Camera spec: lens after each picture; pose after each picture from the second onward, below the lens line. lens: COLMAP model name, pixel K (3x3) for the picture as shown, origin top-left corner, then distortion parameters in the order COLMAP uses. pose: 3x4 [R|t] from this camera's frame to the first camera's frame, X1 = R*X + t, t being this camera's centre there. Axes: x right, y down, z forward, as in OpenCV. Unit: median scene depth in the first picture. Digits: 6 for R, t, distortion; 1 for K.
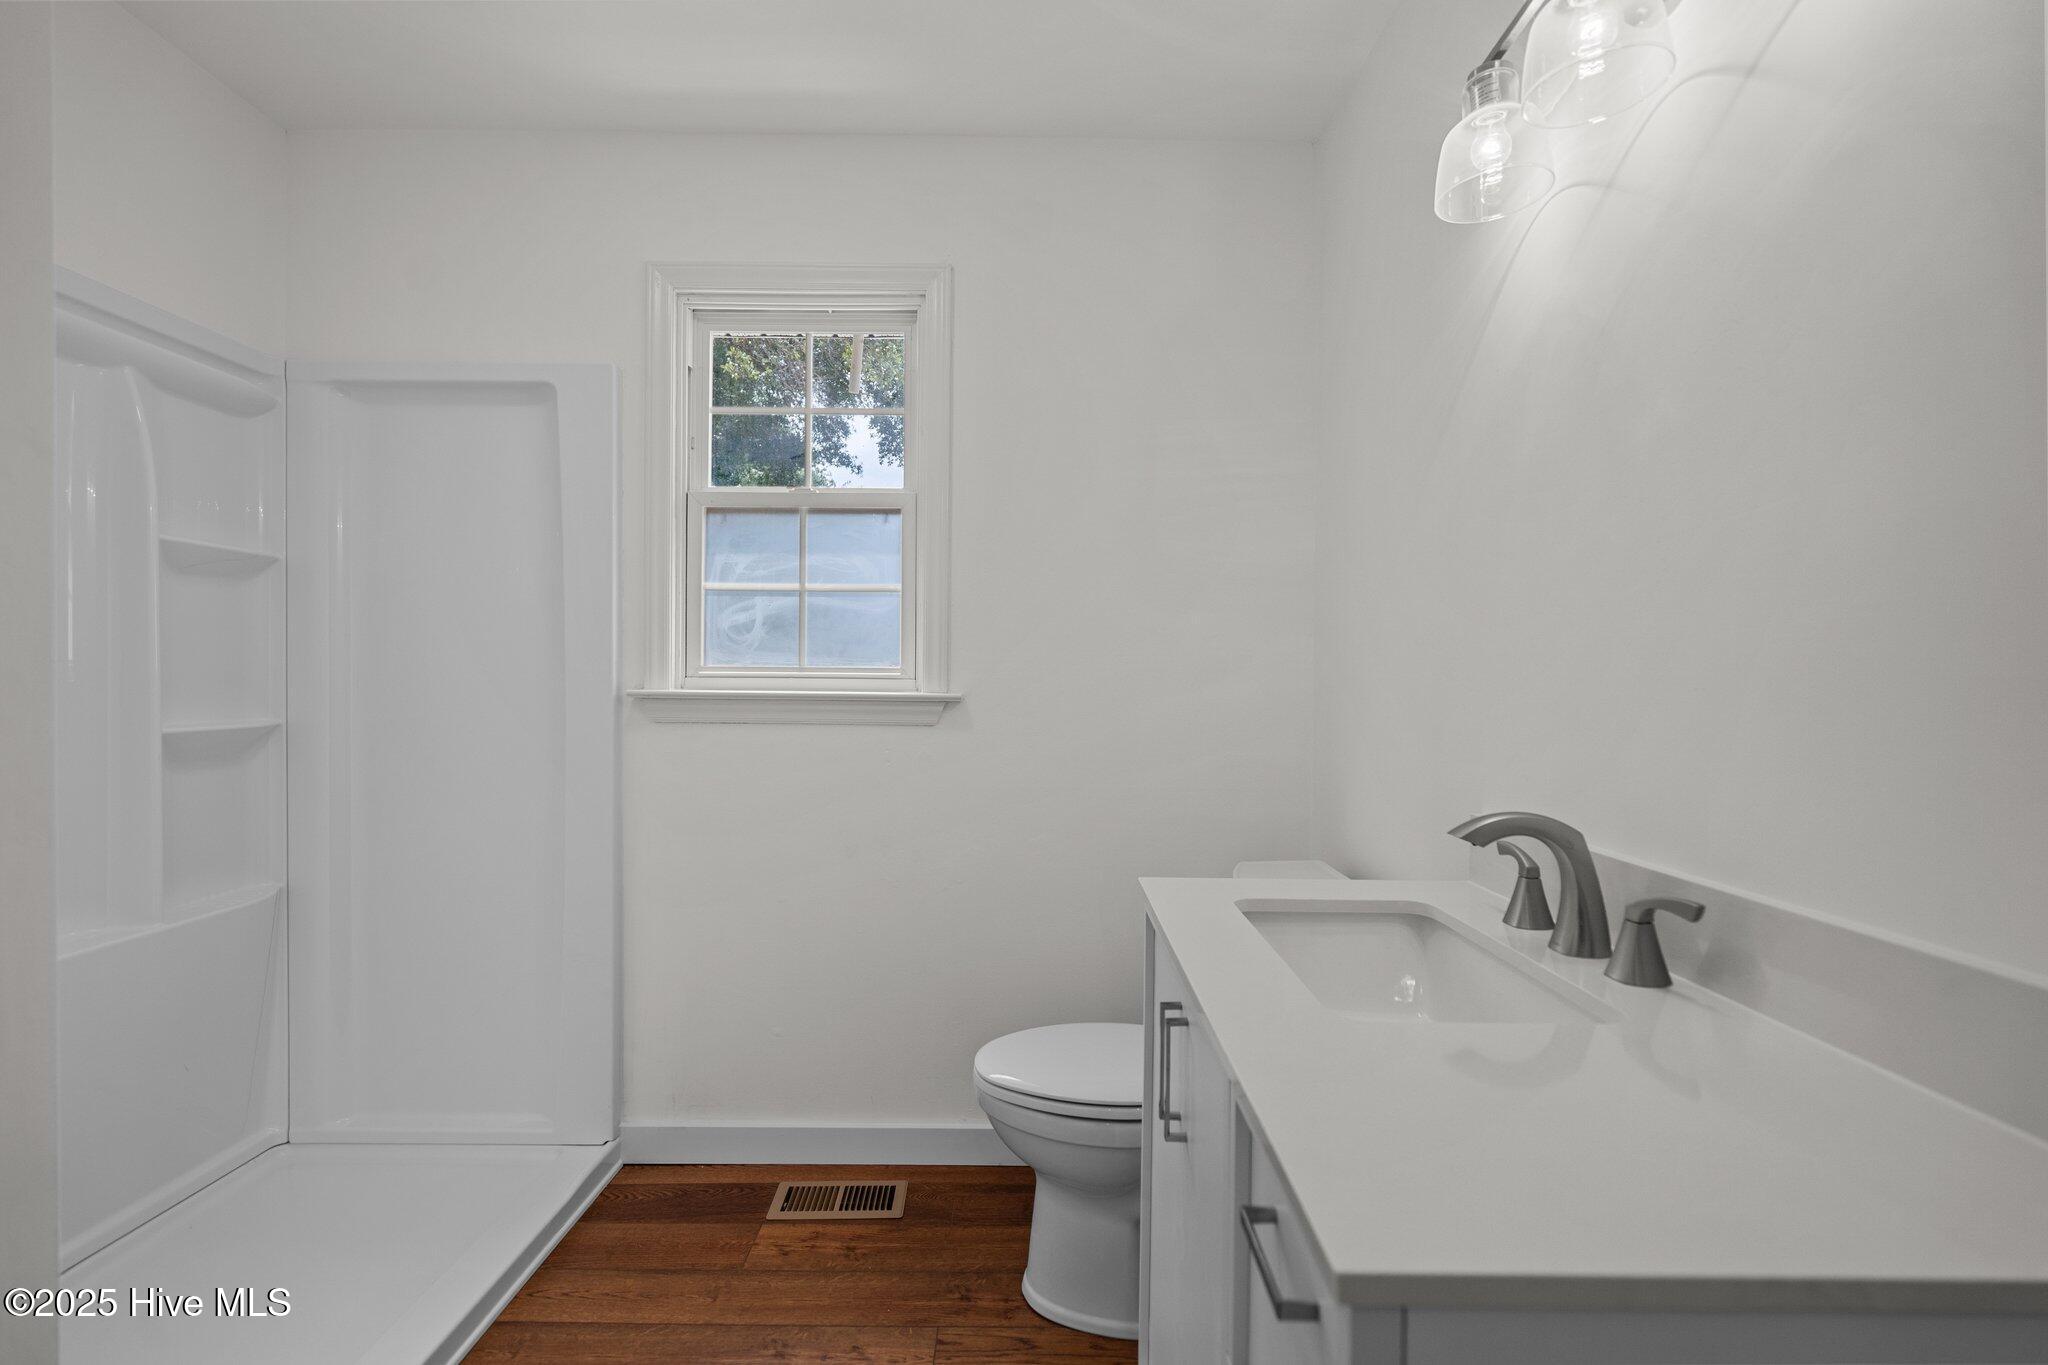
lens RADIAL K [[948.0, 0, 1045.9], [0, 948.0, 680.1], [0, 0, 1]] dist [-0.002910, 0.002513]
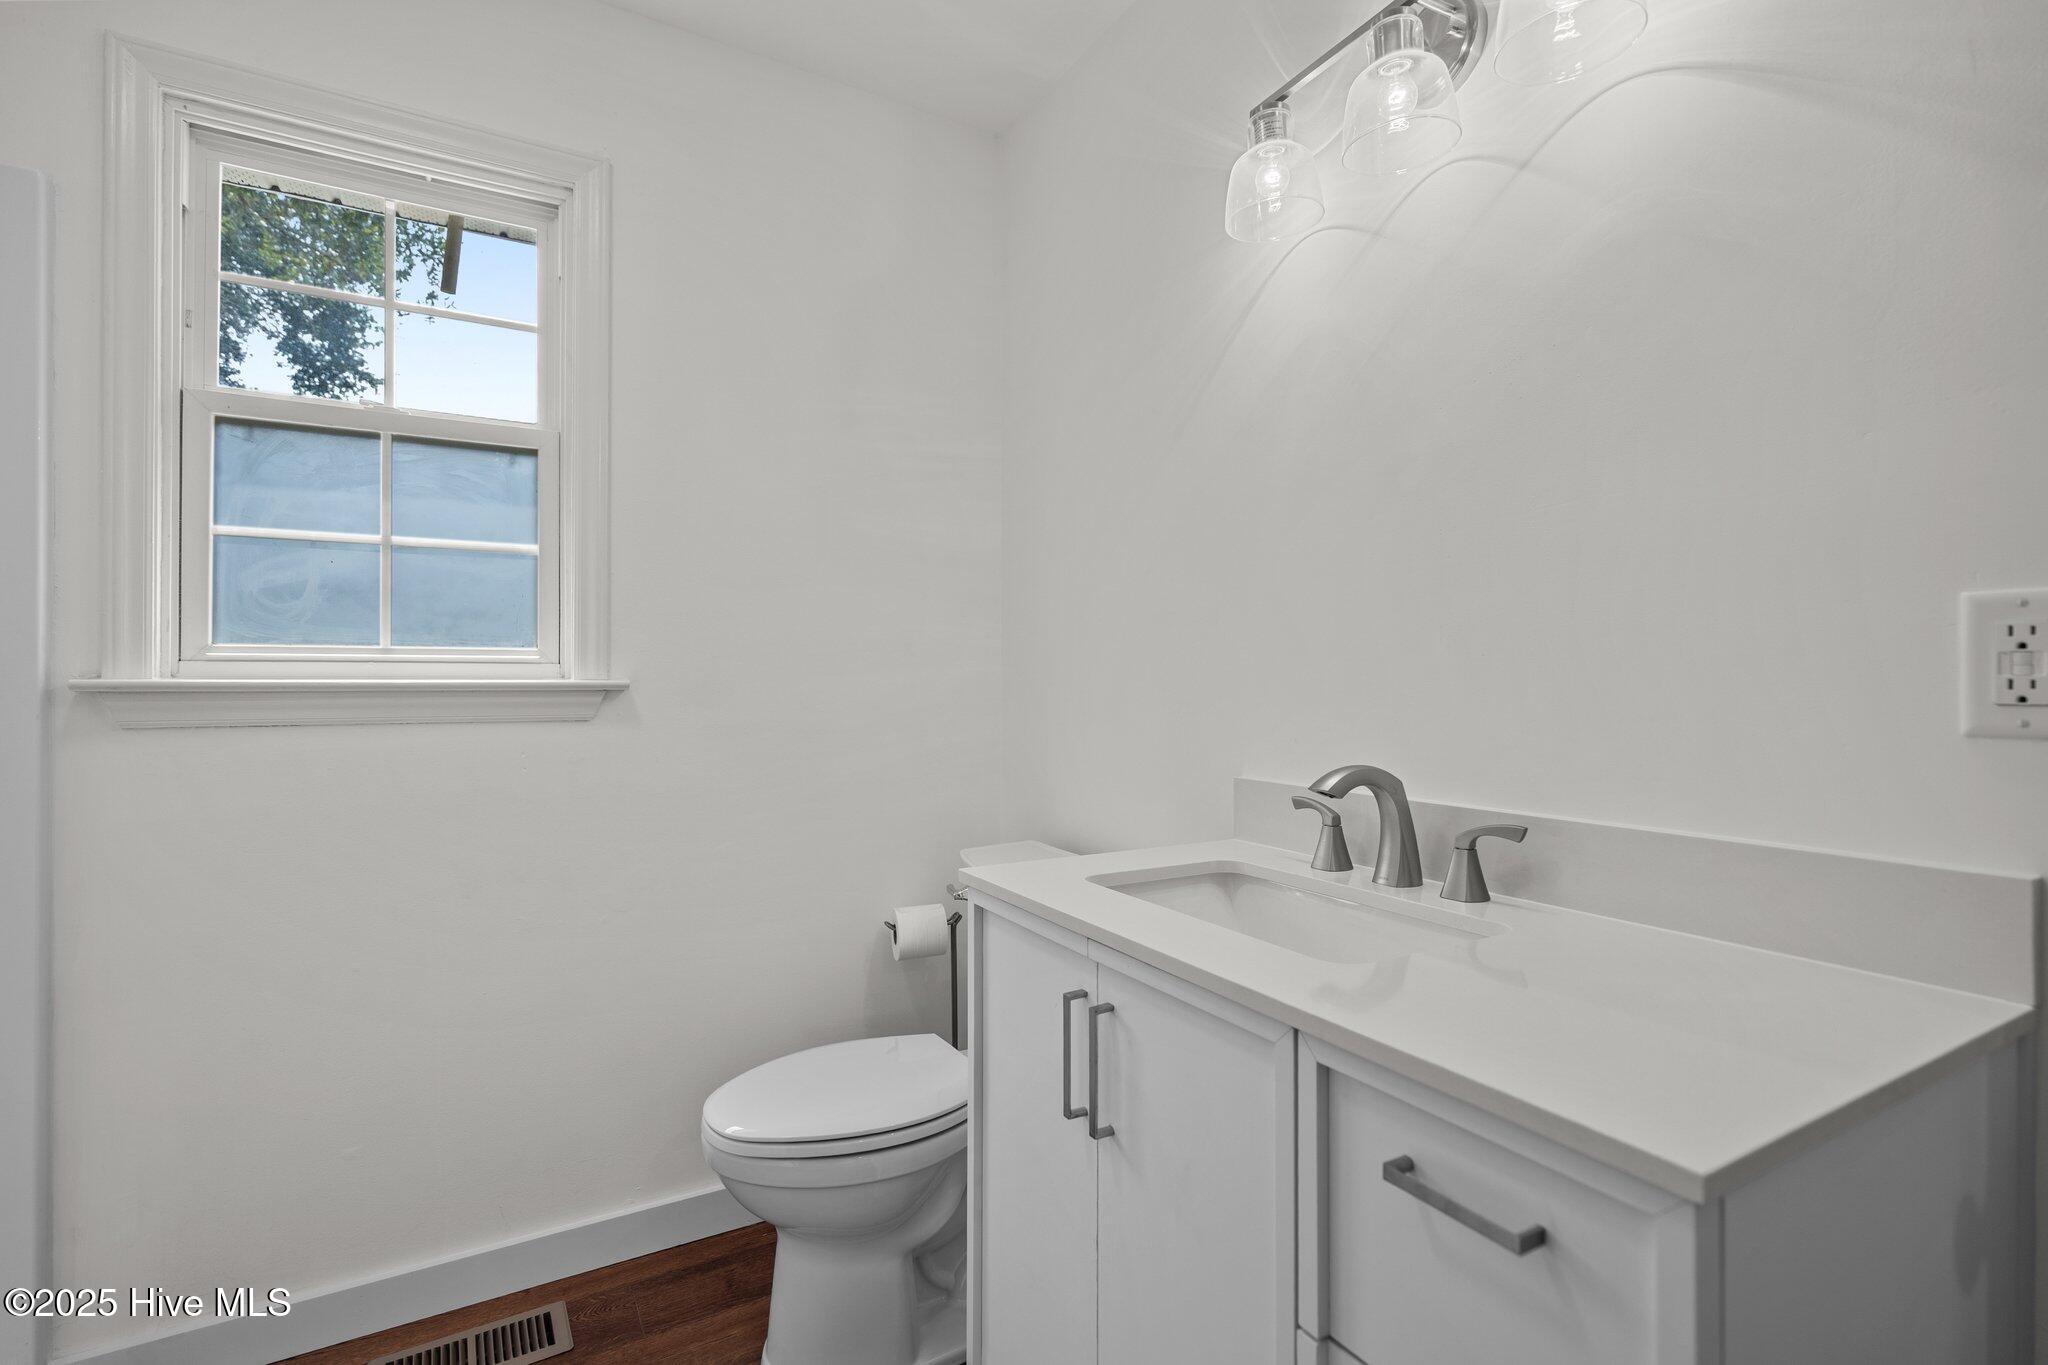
lens RADIAL K [[948.0, 0, 1035.4], [0, 948.0, 668.7], [0, 0, 1]] dist [-0.002910, 0.002513]
pose [[0.861874, -0.003952, 0.507106, -0.200941], [0.009945, 0.999909, -0.009111, 0.014893], [-0.507024, 0.012896, 0.861835, 0.108160]]
